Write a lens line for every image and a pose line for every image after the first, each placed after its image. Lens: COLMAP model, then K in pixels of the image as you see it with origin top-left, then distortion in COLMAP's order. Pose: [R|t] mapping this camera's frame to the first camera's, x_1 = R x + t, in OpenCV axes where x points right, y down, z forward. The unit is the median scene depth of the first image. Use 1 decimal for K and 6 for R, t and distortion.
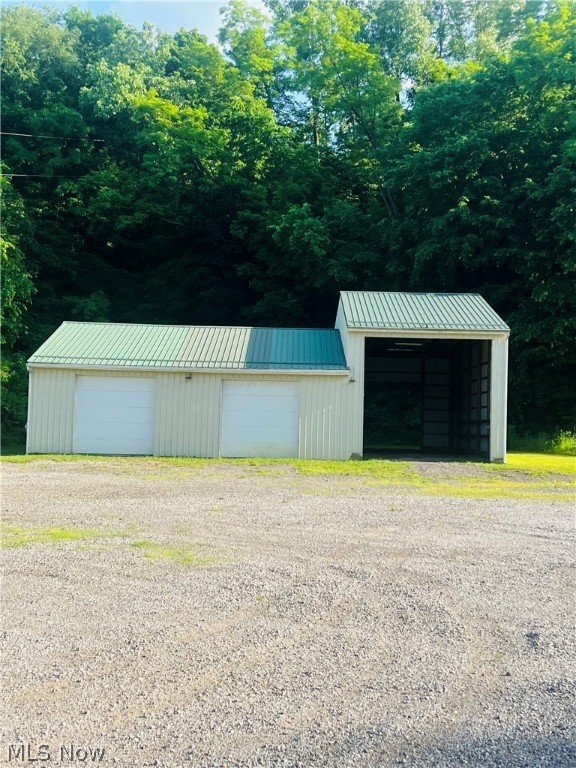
lens RADIAL K [[1012.7, 0, 288.0], [0, 1012.7, 384.0], [0, 0, 1]] dist [0.032633, -0.018350]
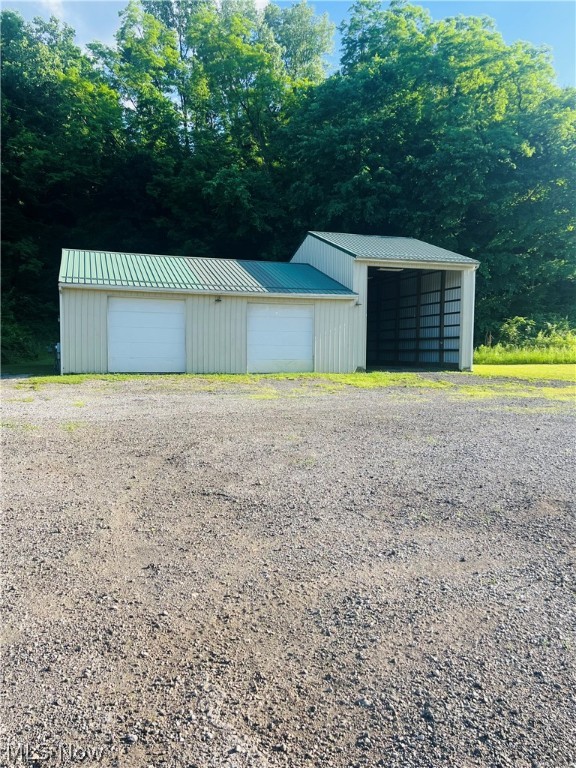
lens RADIAL K [[620.4, 0, 288.0], [0, 620.4, 384.0], [0, 0, 1]] dist [0.011039, -0.010243]
pose [[0.952116, -0.030393, 0.304224, -0.199746], [-0.000173, 0.994993, 0.099945, 0.014454], [-0.305738, -0.095212, 0.947343, 0.299090]]
